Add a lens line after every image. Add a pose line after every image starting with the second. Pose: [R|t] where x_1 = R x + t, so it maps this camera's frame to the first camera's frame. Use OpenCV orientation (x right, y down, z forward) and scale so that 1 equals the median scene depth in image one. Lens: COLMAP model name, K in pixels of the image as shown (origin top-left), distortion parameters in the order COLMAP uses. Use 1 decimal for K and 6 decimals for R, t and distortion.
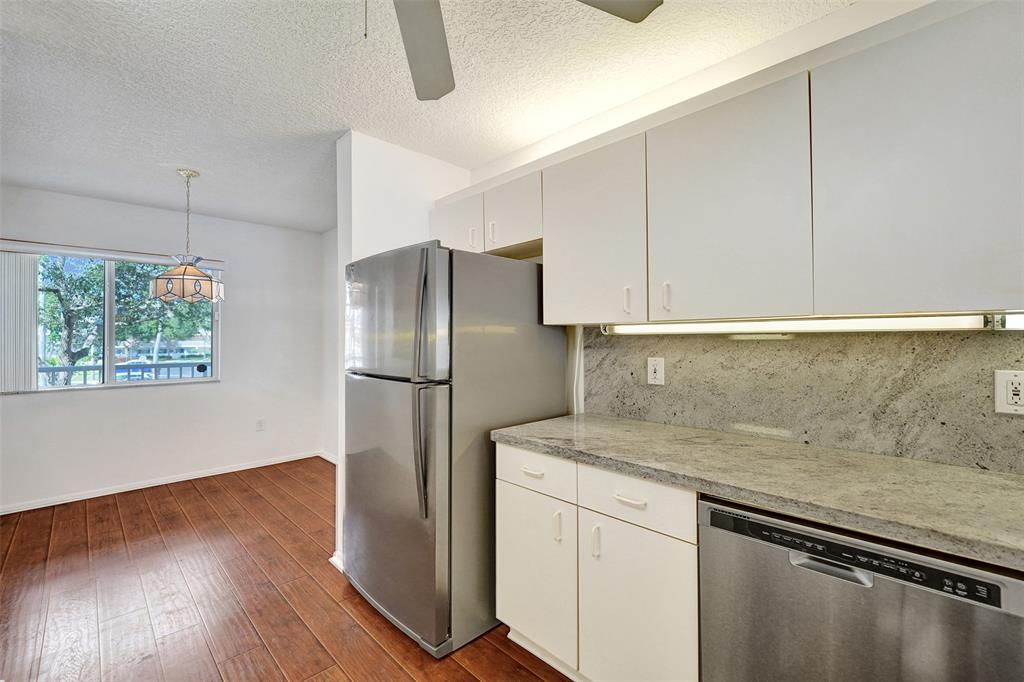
lens RADIAL K [[427.9, 0, 530.1], [0, 427.9, 329.1], [0, 0, 1]] dist [-0.006258, 0.000551]
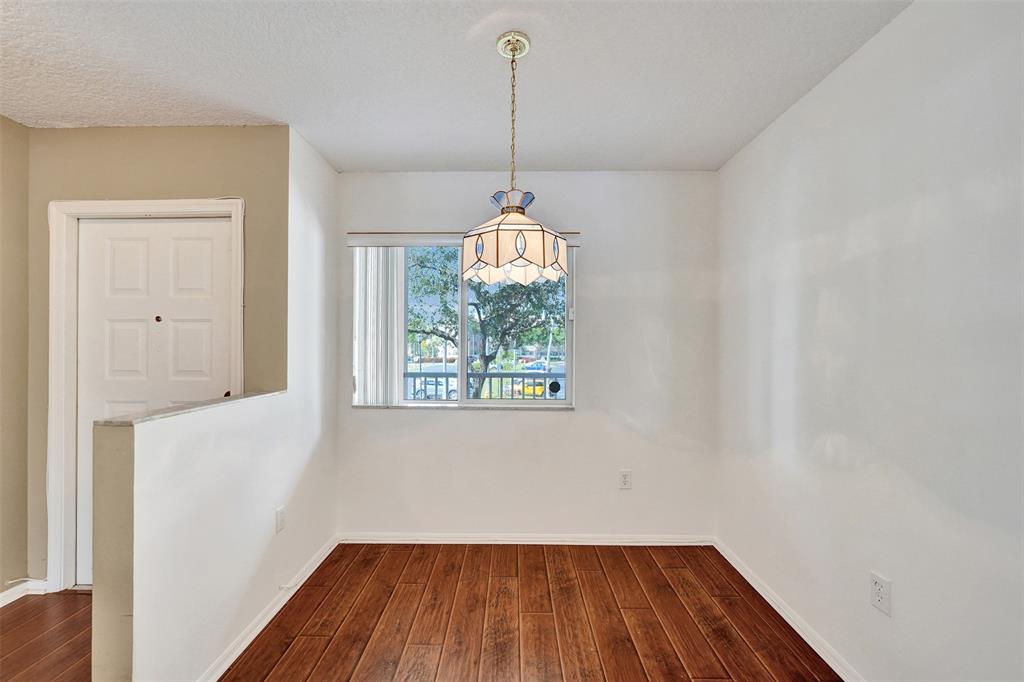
lens RADIAL K [[427.9, 0, 517.8], [0, 427.9, 341.8], [0, 0, 1]] dist [-0.006258, 0.000551]
pose [[0.699402, -0.004686, -0.714713, -0.647040], [0.016815, 0.999810, 0.009900, 0.014499], [0.714530, -0.018942, 0.699348, 0.983262]]
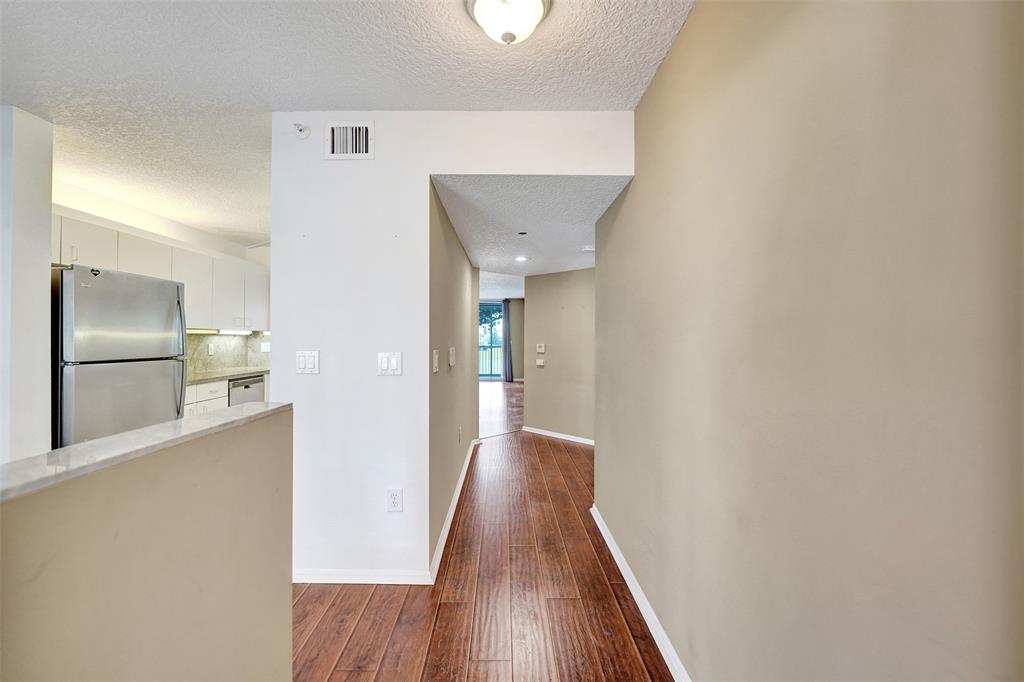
lens RADIAL K [[427.9, 0, 521.7], [0, 427.9, 344.0], [0, 0, 1]] dist [-0.006258, 0.000551]
pose [[-0.711296, -0.004882, 0.702876, -2.258898], [-0.011088, 0.999929, -0.004276, 0.048853], [-0.702805, -0.010835, -0.711300, 1.090501]]
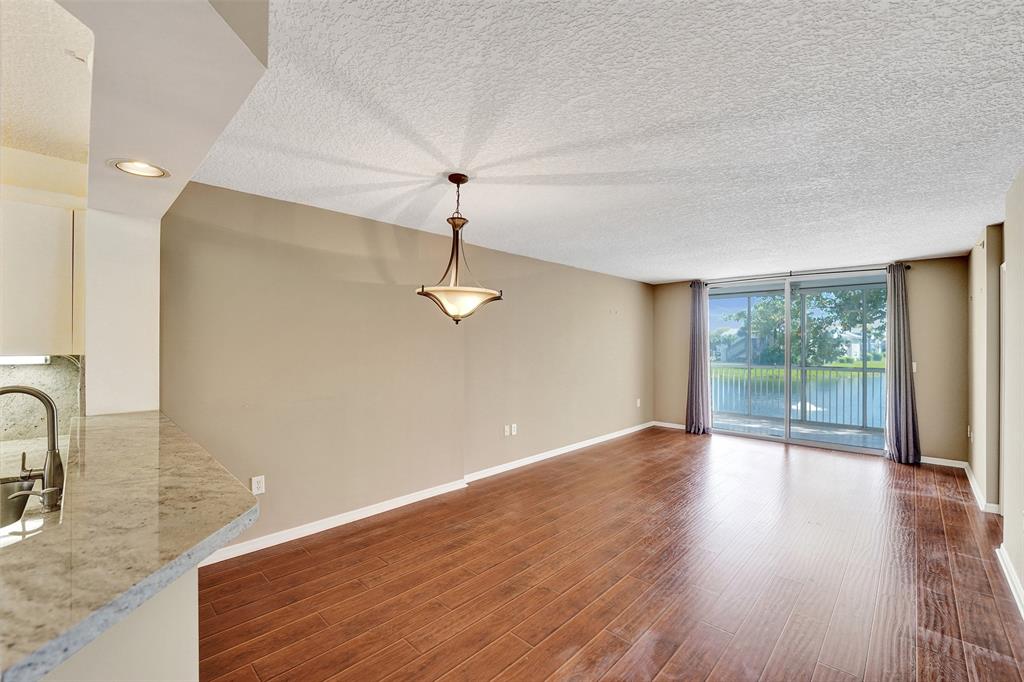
lens RADIAL K [[427.9, 0, 508.3], [0, 427.9, 344.9], [0, 0, 1]] dist [-0.006258, 0.000551]
pose [[0.009509, -0.002737, 0.999951, -0.262917], [-0.024553, 0.999694, 0.002970, -0.090882], [-0.999653, -0.024580, 0.009439, -0.898011]]
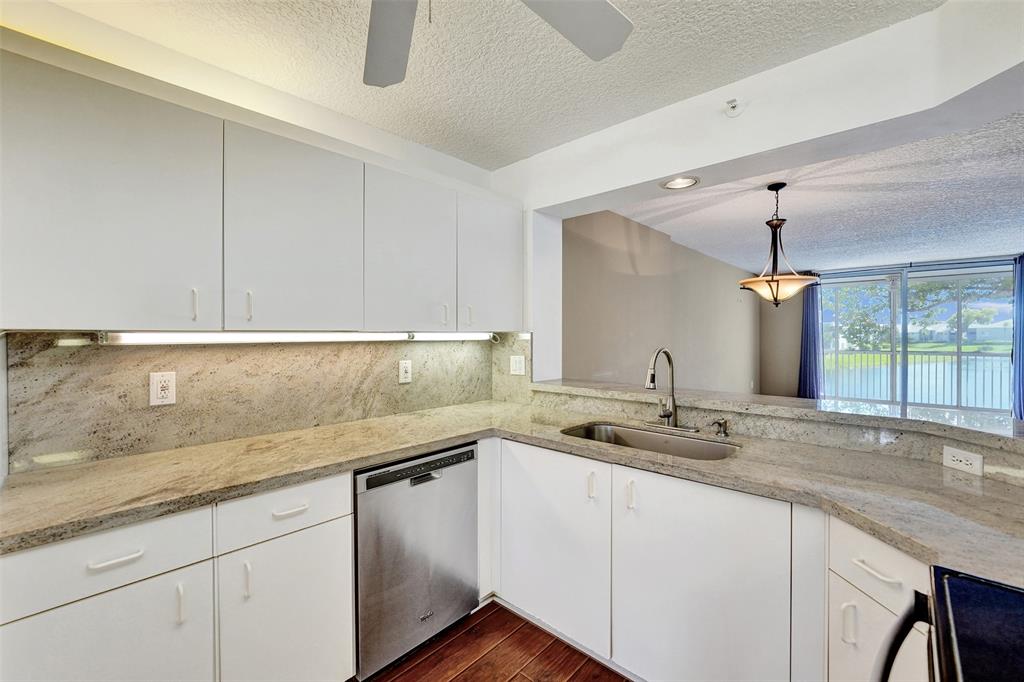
lens RADIAL K [[427.9, 0, 505.2], [0, 427.9, 333.6], [0, 0, 1]] dist [-0.006258, 0.000551]
pose [[-0.002545, 0.005193, 0.999983, -0.535365], [-0.020873, 0.999768, -0.005245, -0.016996], [-0.999779, -0.020886, -0.002436, 0.342579]]
